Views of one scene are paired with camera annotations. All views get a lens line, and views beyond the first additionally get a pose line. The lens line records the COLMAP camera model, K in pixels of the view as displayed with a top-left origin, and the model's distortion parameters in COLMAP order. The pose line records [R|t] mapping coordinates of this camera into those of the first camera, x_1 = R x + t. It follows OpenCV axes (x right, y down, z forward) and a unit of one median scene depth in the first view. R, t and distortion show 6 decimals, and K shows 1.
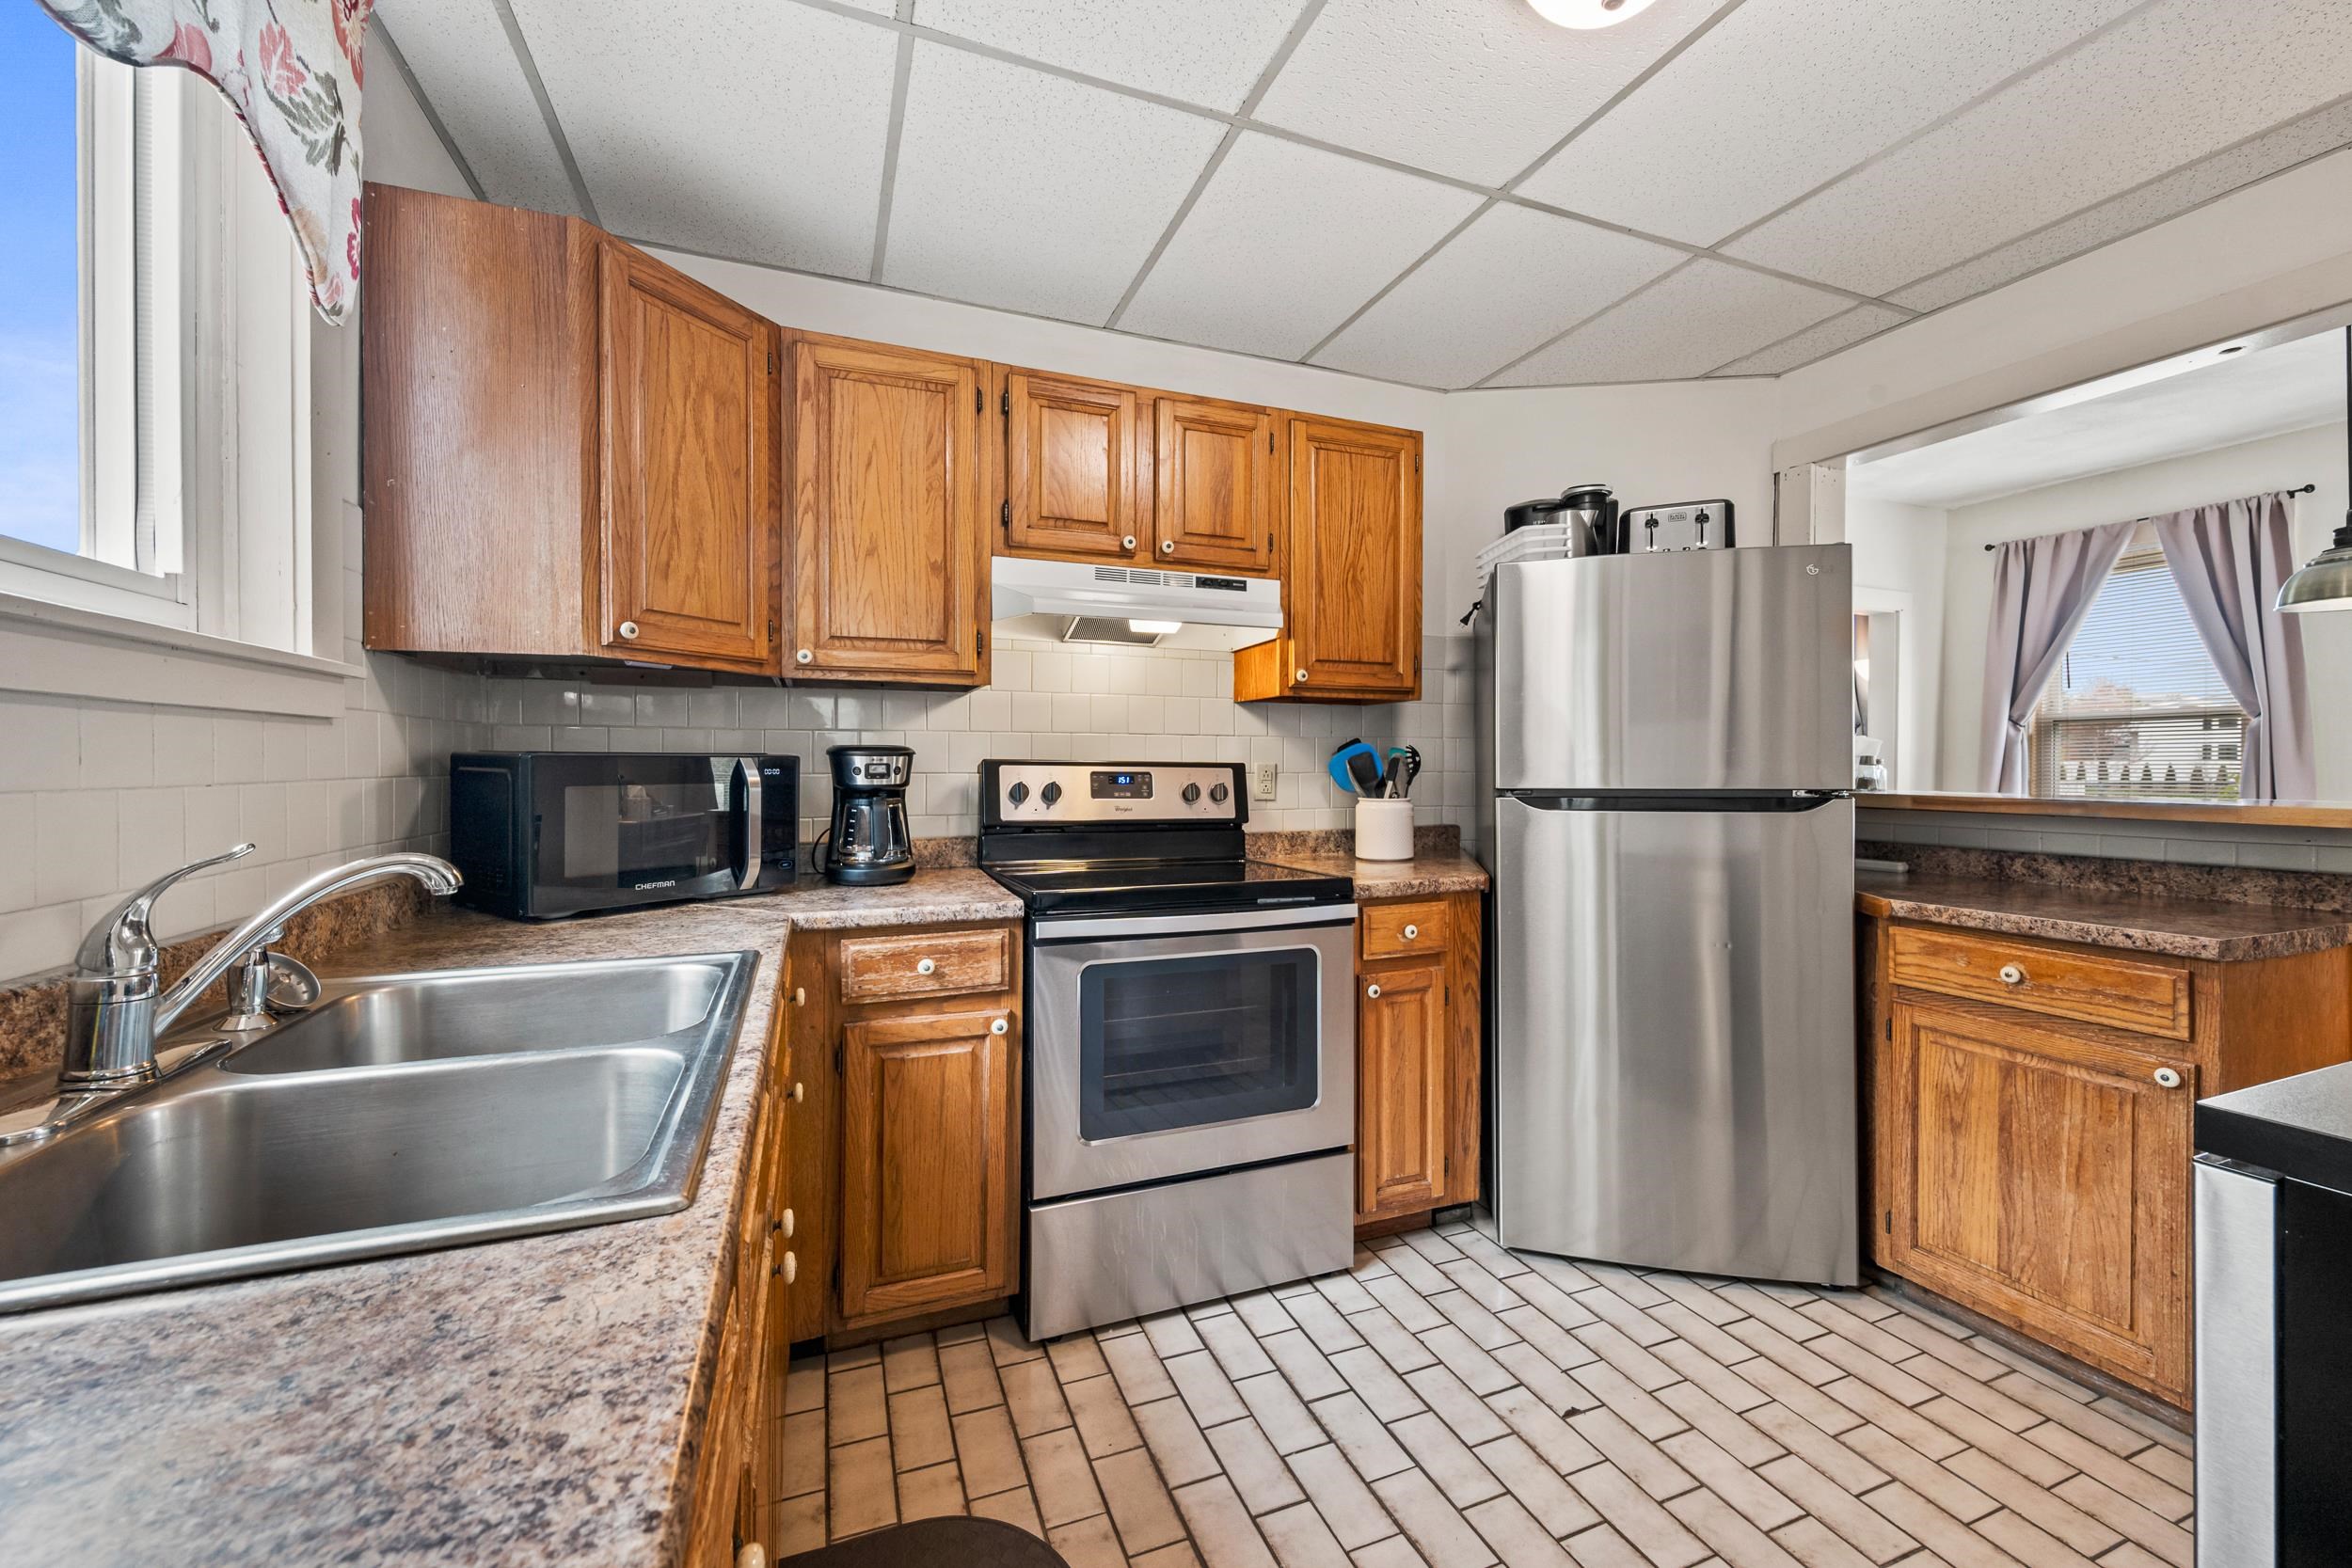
lens RADIAL K [[940.5, 0, 1182.9], [0, 940.5, 772.6], [0, 0, 1]] dist [-0.000575, -0.000155]
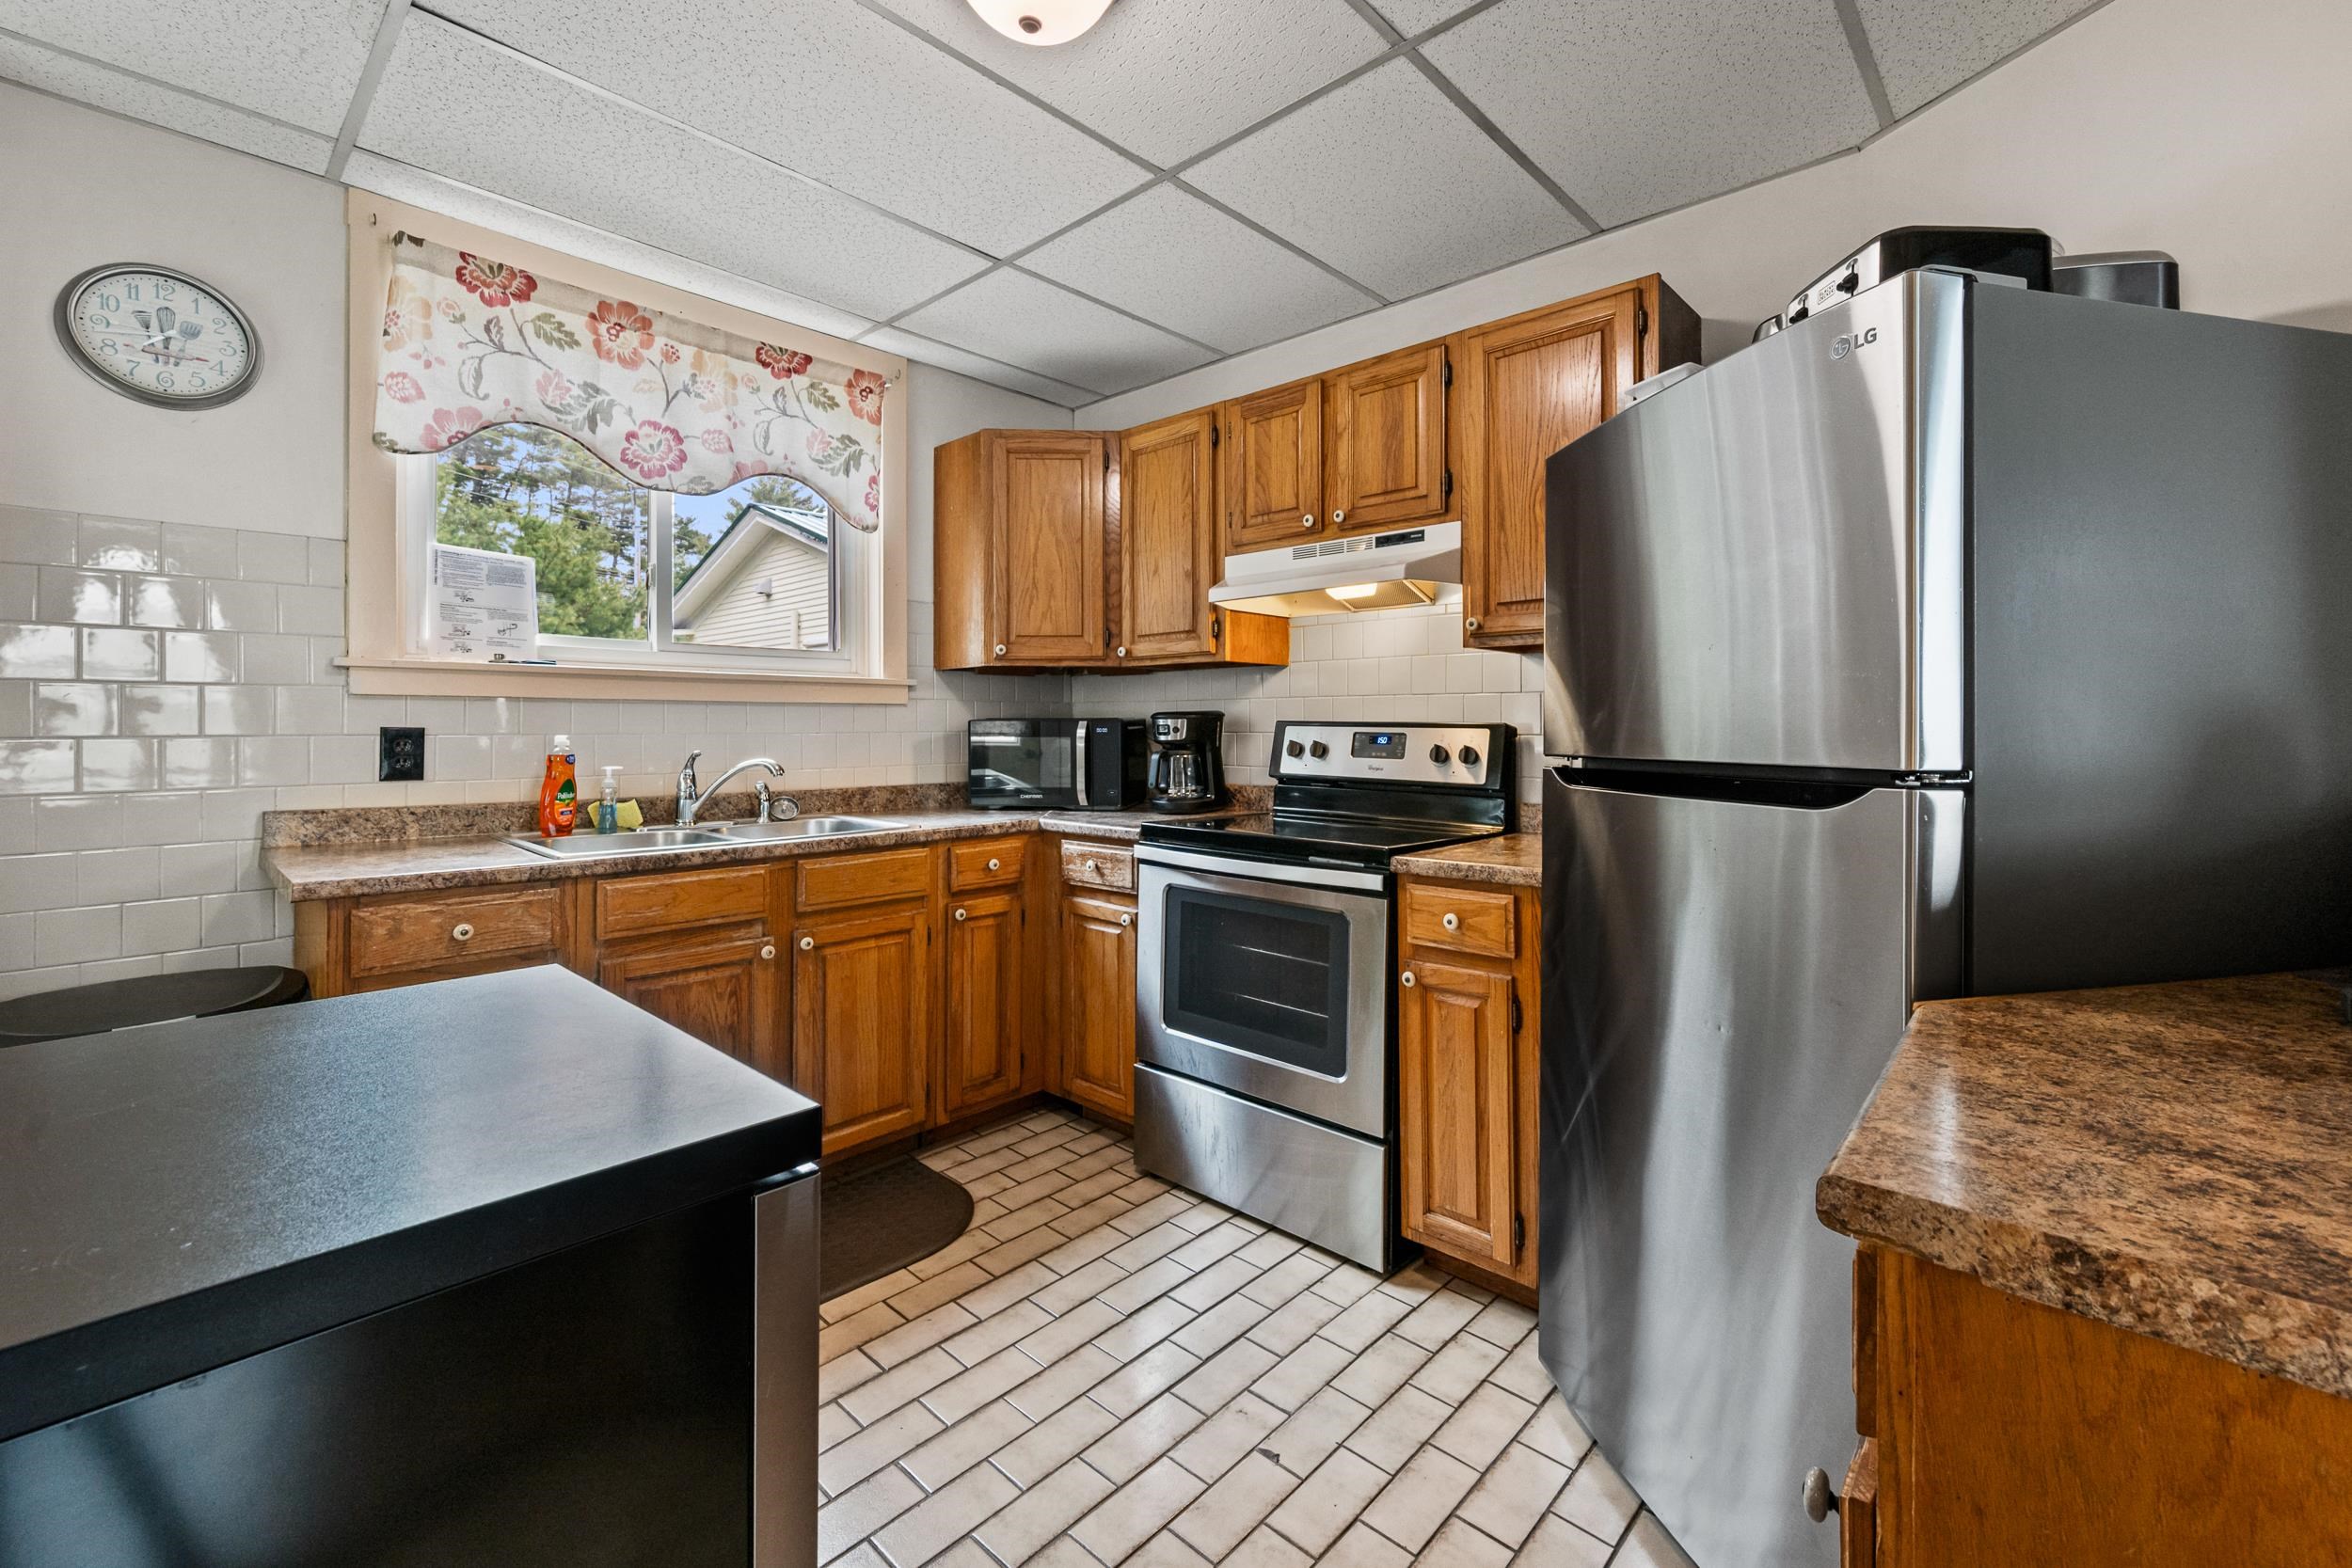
lens RADIAL K [[974.4, 0, 1176.0], [0, 974.4, 723.9], [0, 0, 1]] dist [0.015999, 0.000044]
pose [[0.423838, -0.001306, -0.905737, 0.975129], [-0.006423, 0.999969, -0.004448, -0.004148], [0.905715, 0.007703, 0.423817, 0.416030]]
